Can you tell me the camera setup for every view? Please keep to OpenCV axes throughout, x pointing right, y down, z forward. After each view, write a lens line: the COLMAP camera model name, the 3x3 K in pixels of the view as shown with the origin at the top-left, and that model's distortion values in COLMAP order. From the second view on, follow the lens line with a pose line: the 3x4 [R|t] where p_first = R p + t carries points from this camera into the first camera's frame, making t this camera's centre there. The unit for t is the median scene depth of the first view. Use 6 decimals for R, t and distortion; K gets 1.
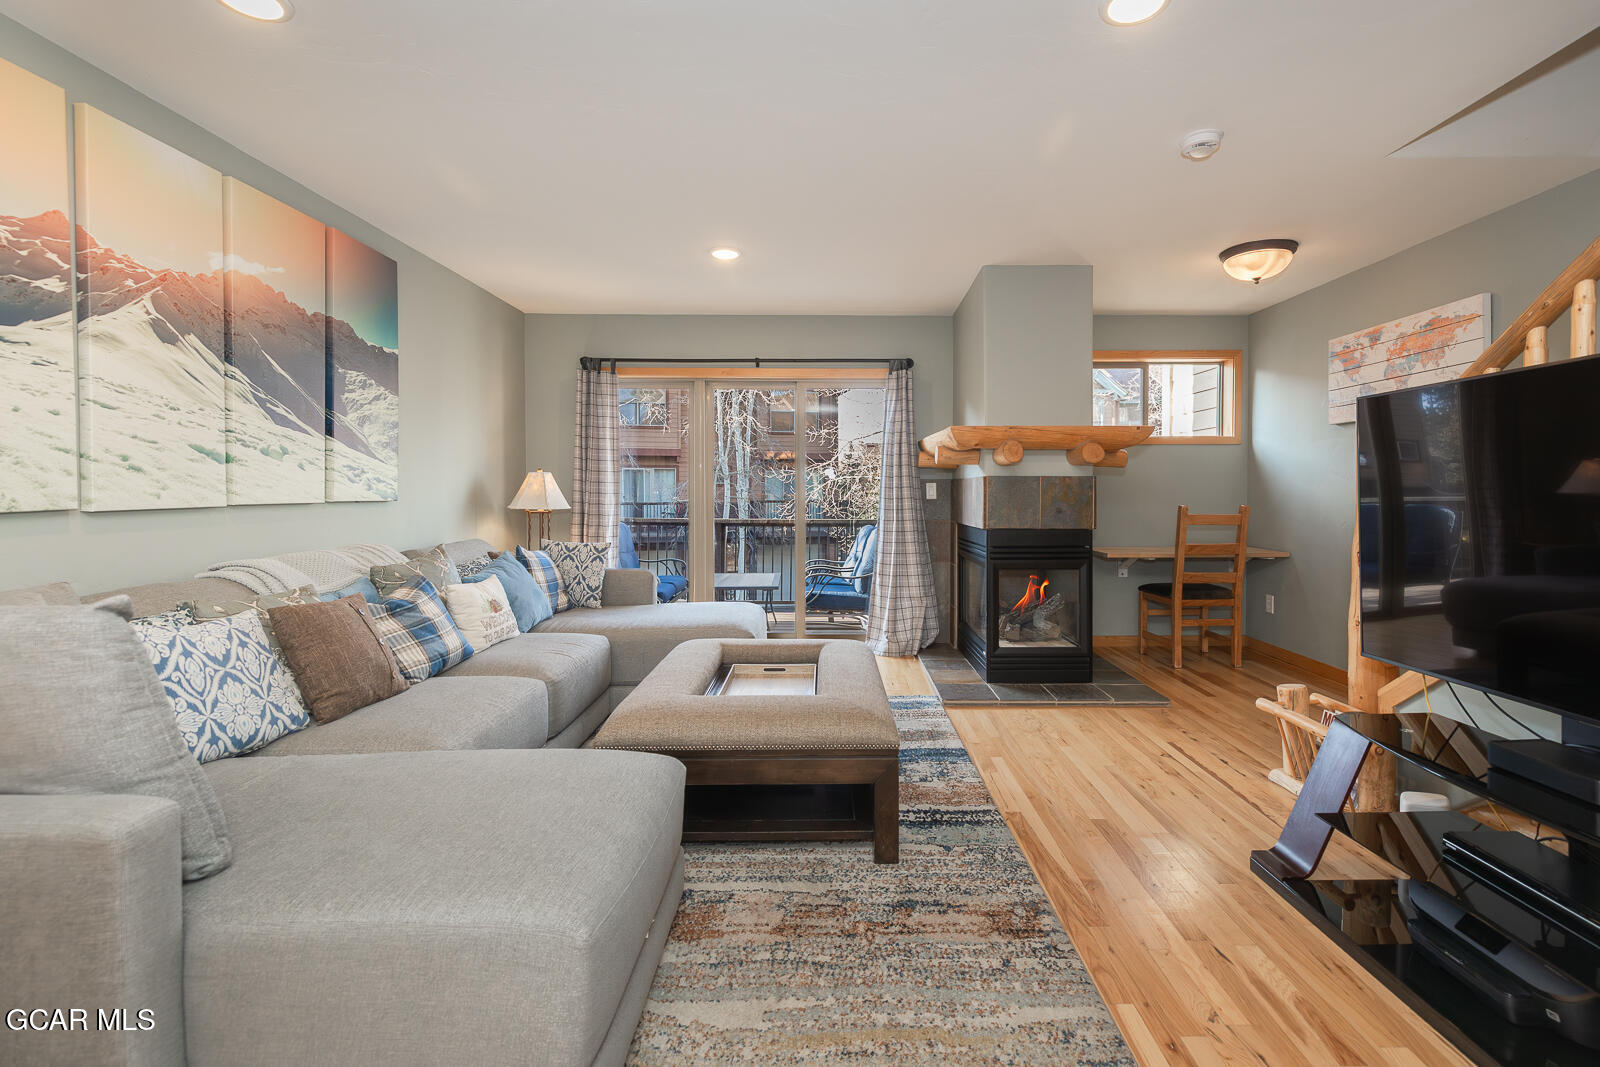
lens RADIAL K [[712.5, 0, 842.7], [0, 712.5, 513.9], [0, 0, 1]] dist [0.001408, 0.000060]
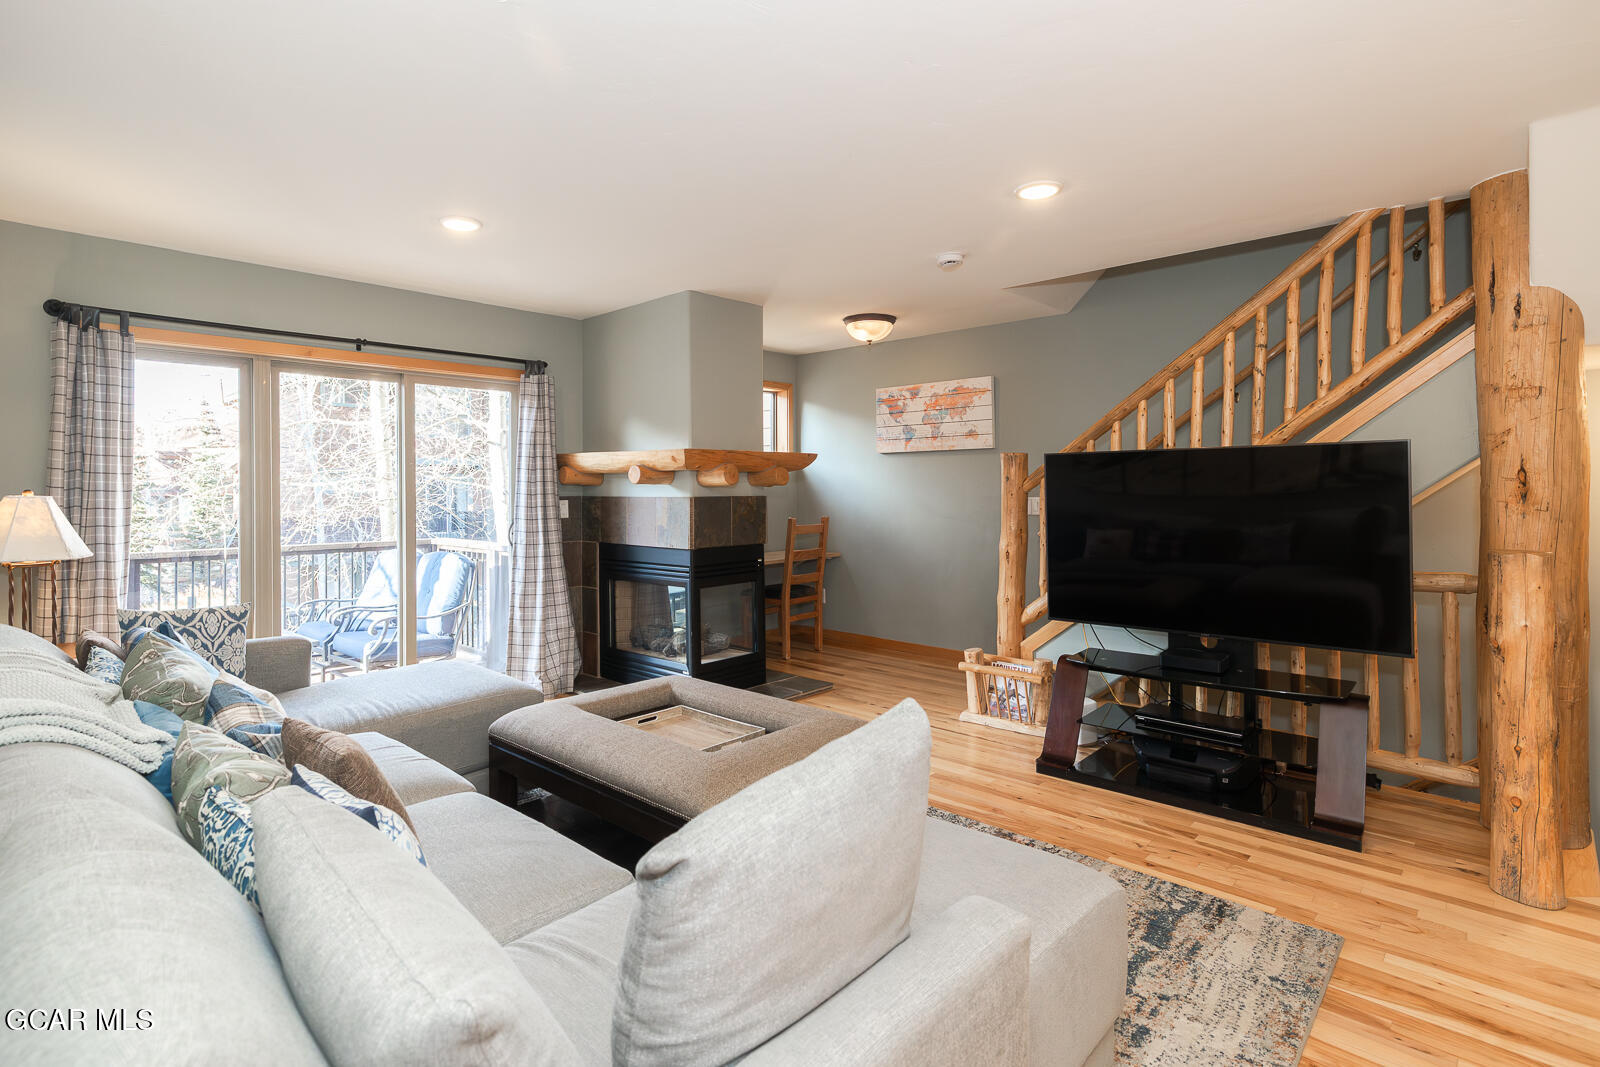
lens RADIAL K [[791.0, 0, 802.2], [0, 791.0, 497.4], [0, 0, 1]] dist [-0.000865, 0.000012]
pose [[0.689172, -0.012529, 0.724490, -0.494791], [0.028534, 0.999544, -0.009857, -0.035722], [-0.724036, 0.027466, 0.689215, 0.107859]]
